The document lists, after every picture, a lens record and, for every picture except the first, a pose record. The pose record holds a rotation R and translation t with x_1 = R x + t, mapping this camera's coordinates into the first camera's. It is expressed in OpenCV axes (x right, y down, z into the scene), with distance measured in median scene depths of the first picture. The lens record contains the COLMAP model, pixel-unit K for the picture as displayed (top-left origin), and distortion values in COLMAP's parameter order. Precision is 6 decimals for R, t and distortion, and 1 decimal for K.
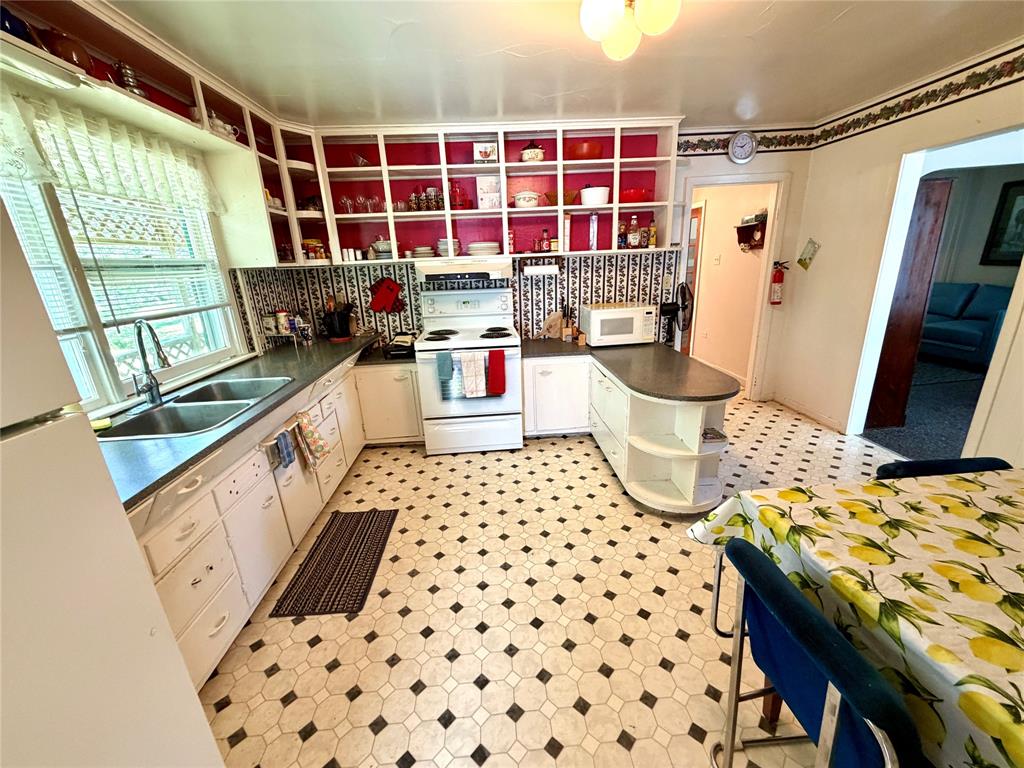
lens RADIAL K [[415.6, 0, 512.0], [0, 415.6, 384.0], [0, 0, 1]] dist [0.000512, 0.000219]
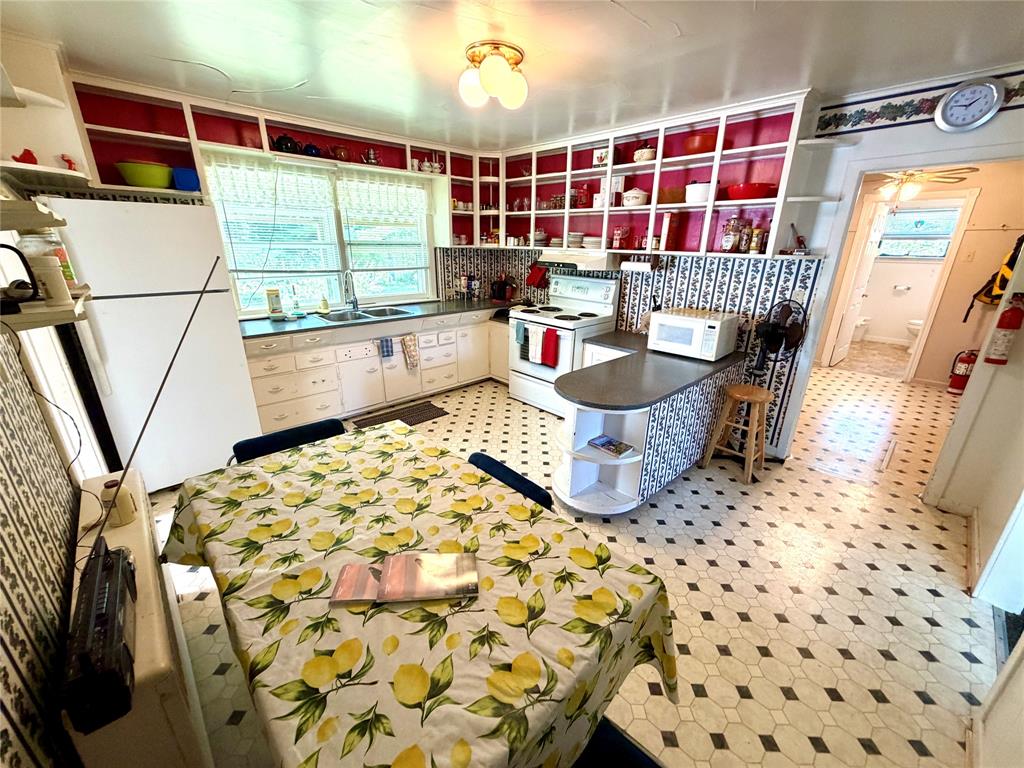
lens RADIAL K [[407.7, 0, 512.0], [0, 407.7, 384.0], [0, 0, 1]] dist [0.000227, 0.000414]
pose [[0.639649, 0.303193, -0.706344, 0.743470], [-0.268908, 0.949121, 0.163886, -0.086891], [0.720095, 0.085112, 0.688636, 0.111856]]
